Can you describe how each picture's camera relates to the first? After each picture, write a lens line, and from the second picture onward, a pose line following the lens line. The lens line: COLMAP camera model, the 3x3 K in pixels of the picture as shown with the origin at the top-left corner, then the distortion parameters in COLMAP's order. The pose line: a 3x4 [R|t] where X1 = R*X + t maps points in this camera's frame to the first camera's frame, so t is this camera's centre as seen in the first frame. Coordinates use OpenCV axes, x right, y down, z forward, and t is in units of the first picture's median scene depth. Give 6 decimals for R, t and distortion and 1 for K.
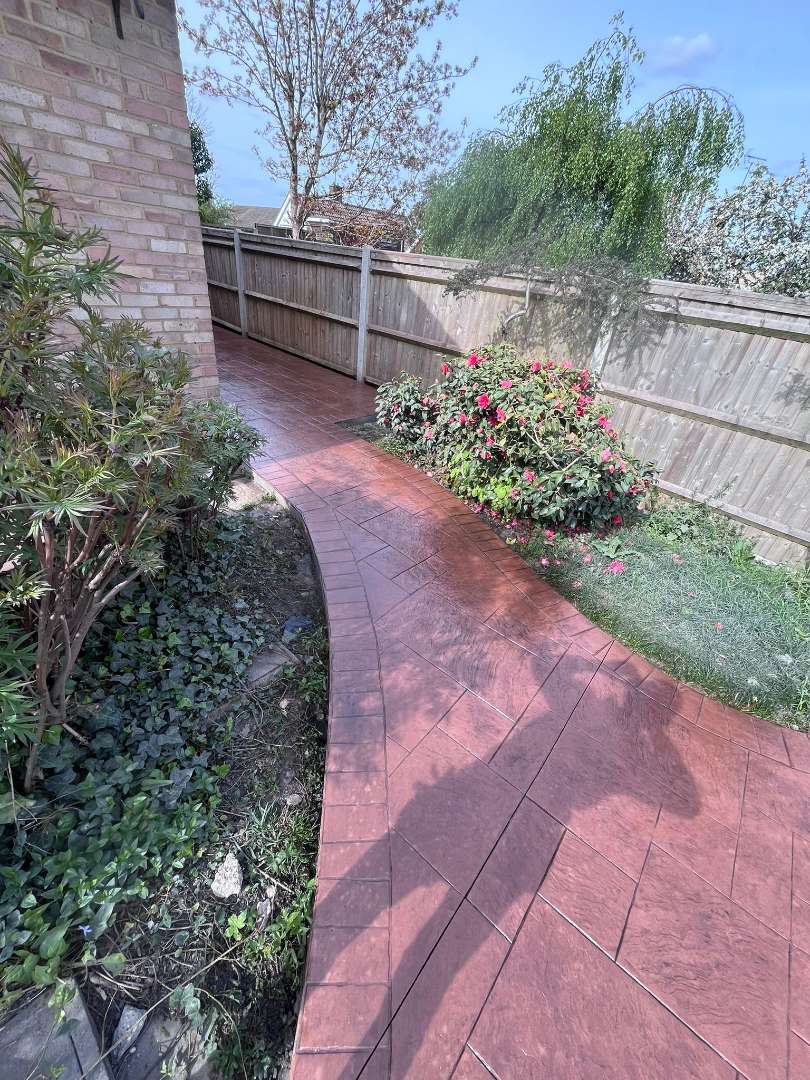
lens RADIAL K [[437.7, 0, 402.6], [0, 437.7, 538.2], [0, 0, 1]] dist [0.001046, -0.000391]
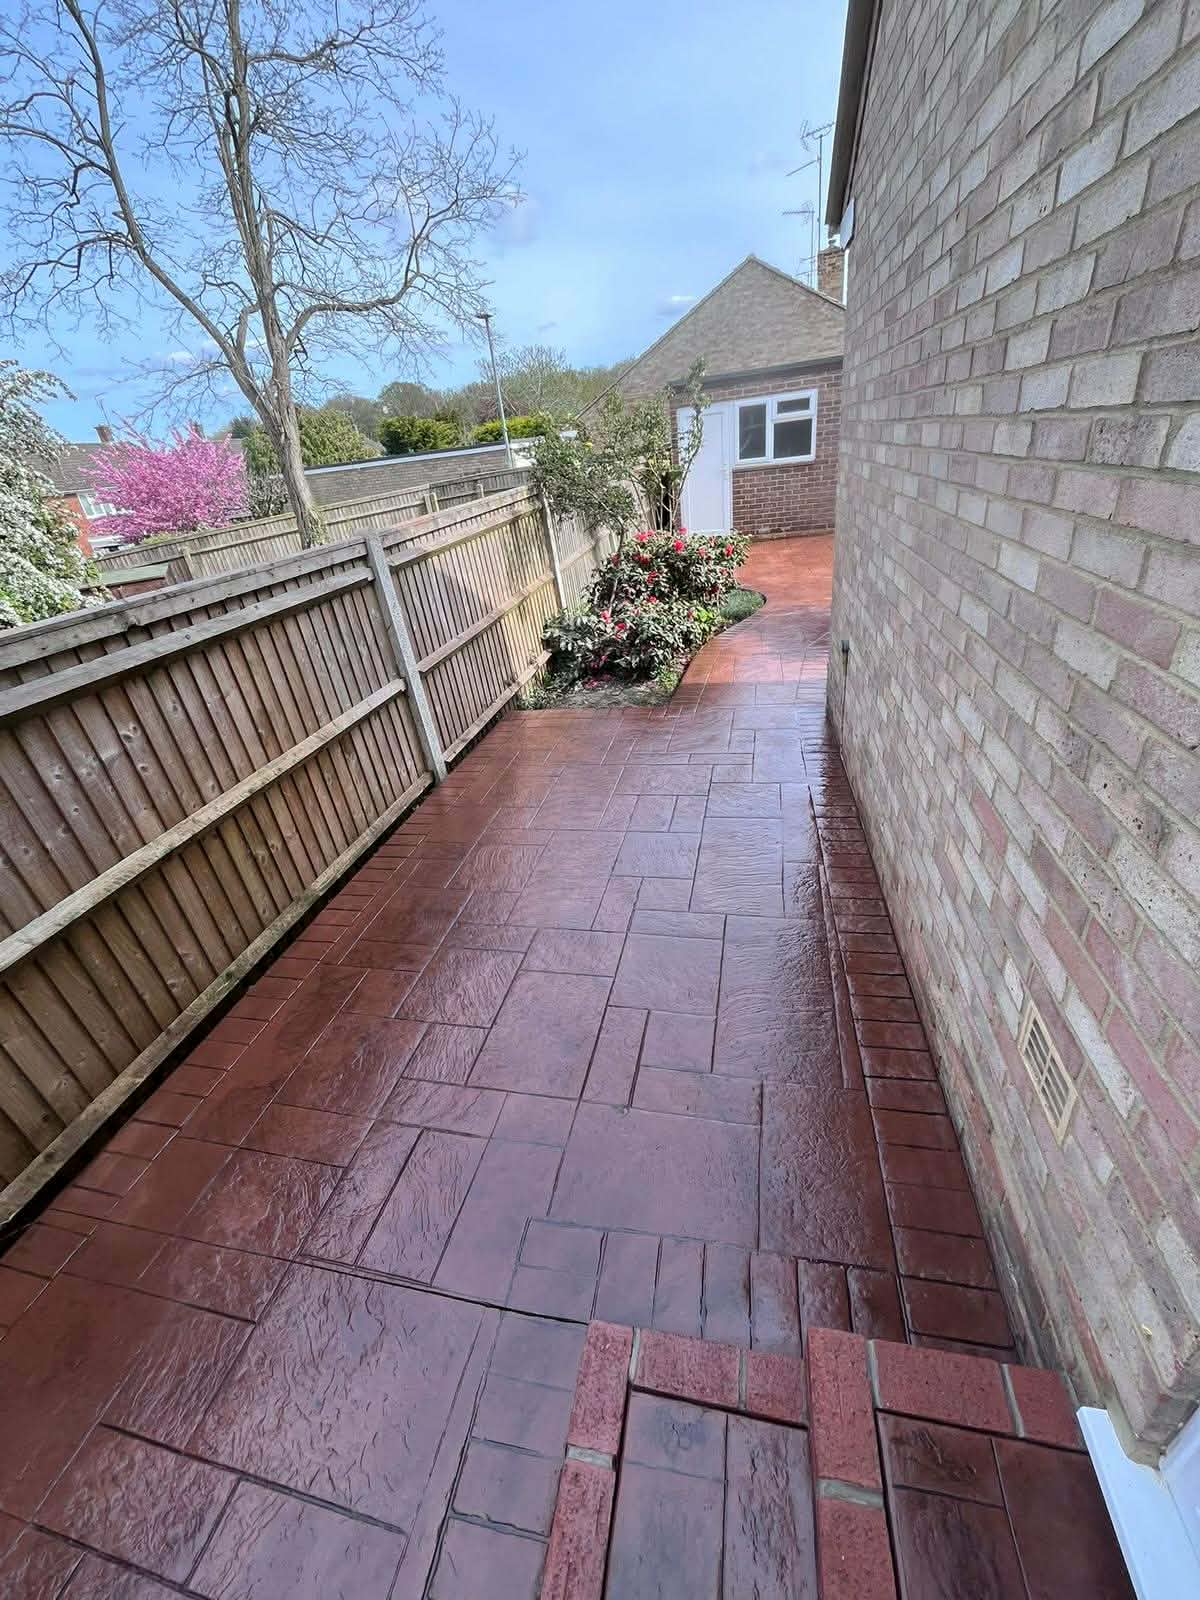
lens RADIAL K [[648.5, 0, 596.4], [0, 648.5, 797.4], [0, 0, 1]] dist [0.001046, -0.000391]
pose [[-0.529888, -0.443305, 0.722979, -0.617596], [0.511678, 0.512735, 0.689412, -0.647160], [-0.676317, 0.735244, -0.044862, 0.797507]]
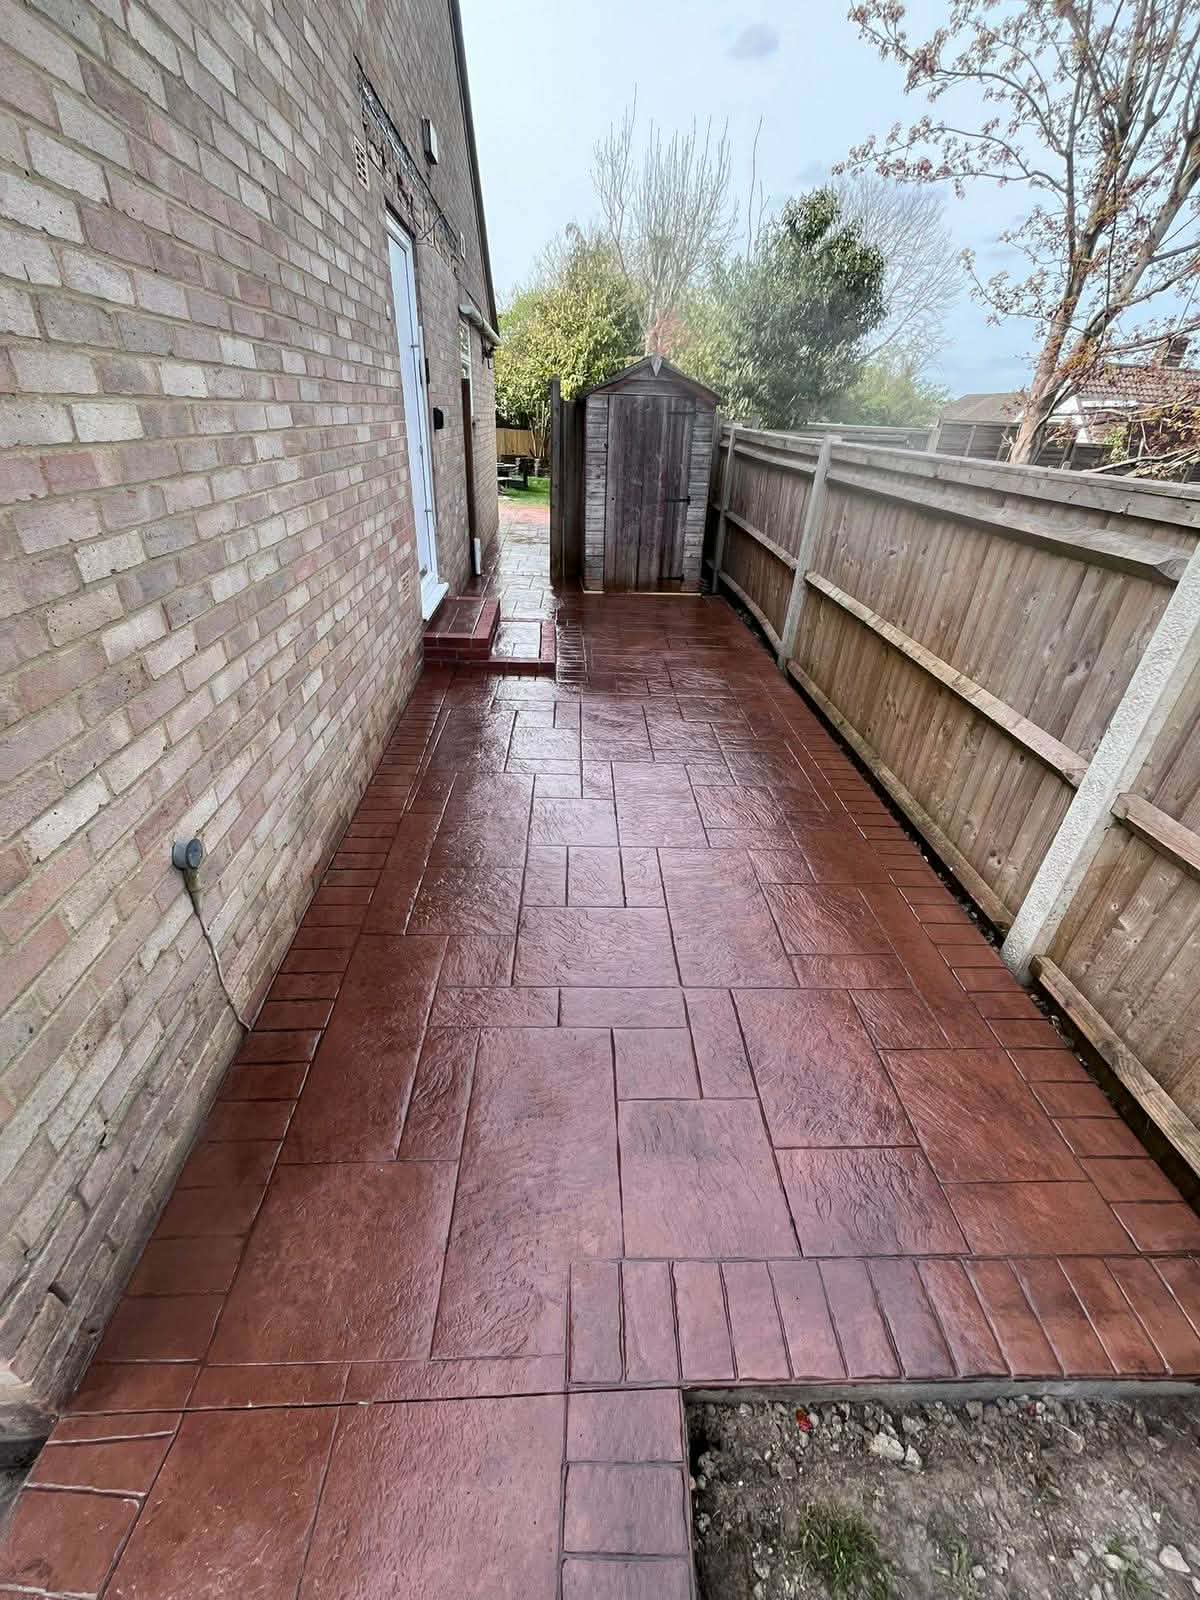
lens RADIAL K [[648.5, 0, 596.4], [0, 648.5, 797.4], [0, 0, 1]] dist [0.001046, -0.000391]
pose [[0.724190, 0.284854, -0.628019, -0.053779], [-0.348831, 0.936910, 0.022710, -0.317555], [0.594866, 0.202626, 0.777867, 0.453040]]
